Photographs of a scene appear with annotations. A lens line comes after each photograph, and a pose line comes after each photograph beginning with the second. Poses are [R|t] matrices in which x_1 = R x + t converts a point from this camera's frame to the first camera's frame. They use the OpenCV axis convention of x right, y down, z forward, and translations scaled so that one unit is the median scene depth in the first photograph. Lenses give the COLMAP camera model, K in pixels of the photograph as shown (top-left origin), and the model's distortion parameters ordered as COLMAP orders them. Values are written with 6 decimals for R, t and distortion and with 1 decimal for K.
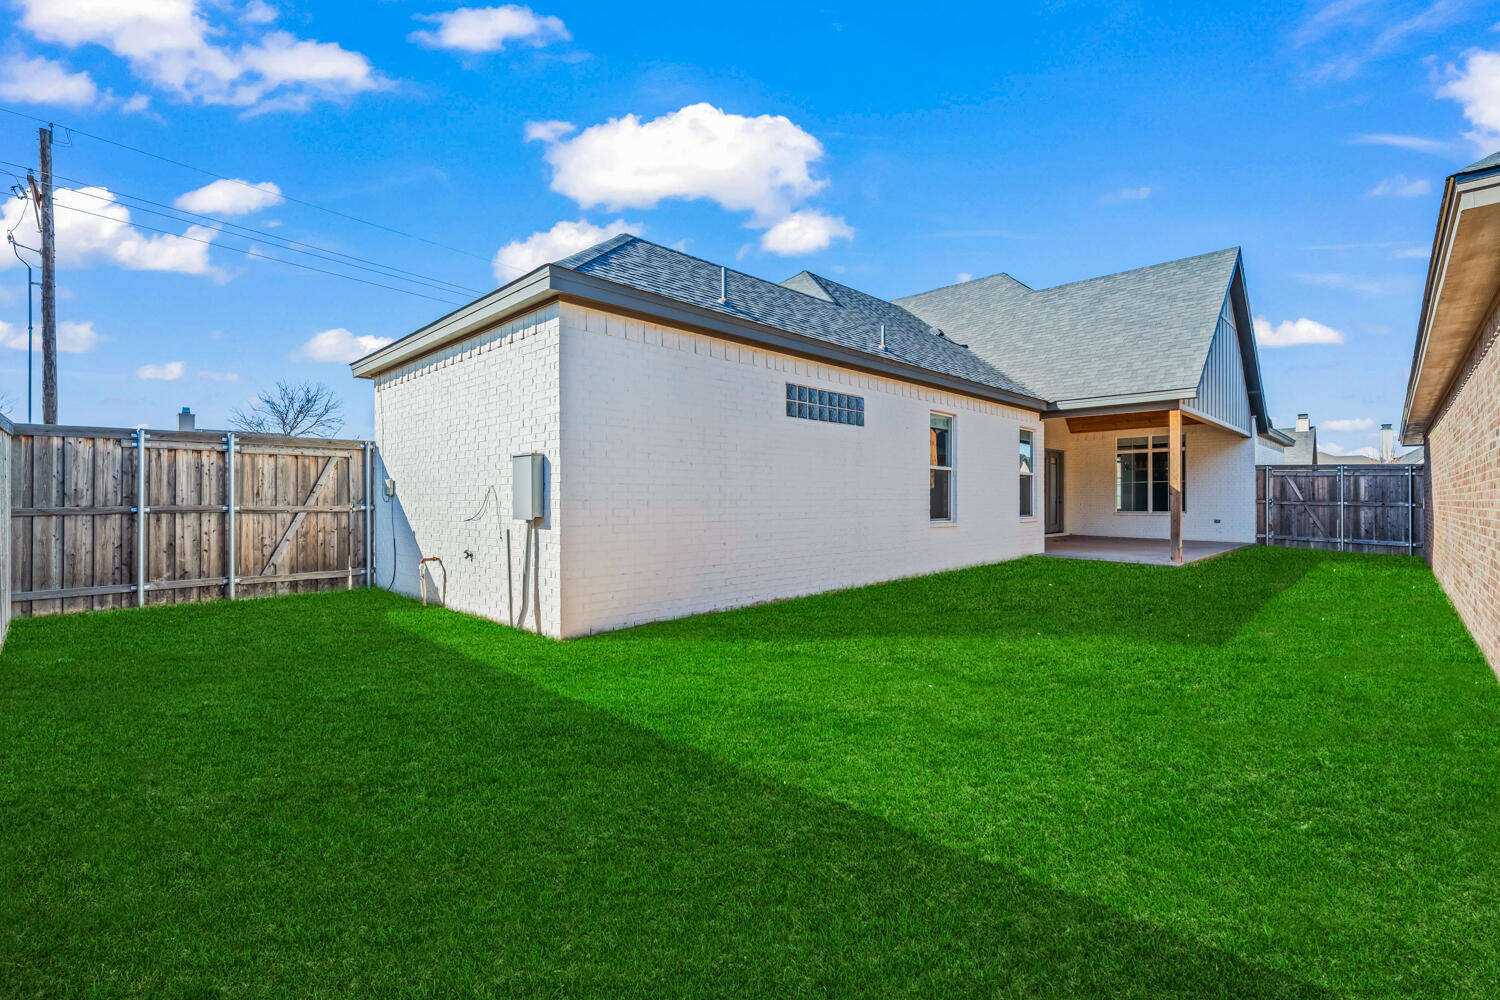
lens RADIAL K [[646.7, 0, 742.4], [0, 646.7, 500.5], [0, 0, 1]] dist [0.001307, 0.000058]
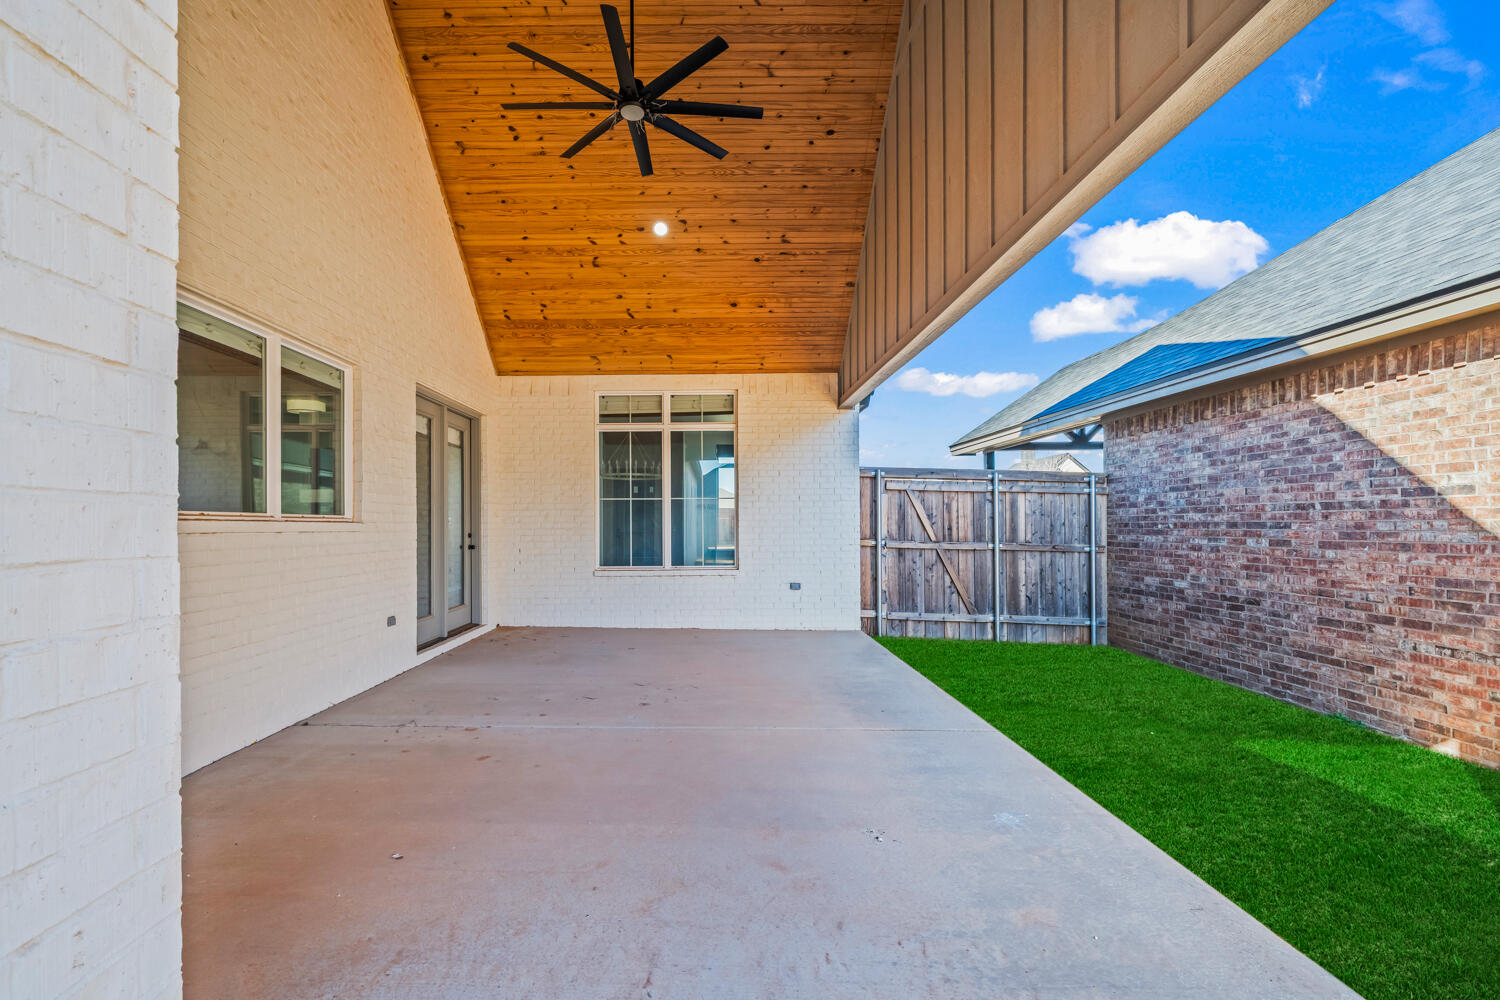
lens RADIAL K [[646.7, 0, 741.3], [0, 646.7, 512.1], [0, 0, 1]] dist [0.001307, 0.000058]
pose [[0.708126, 0.002539, 0.706082, 0.401030], [0.004060, 0.999962, -0.007668, -0.018118], [-0.706075, 0.008297, 0.708089, 0.735735]]
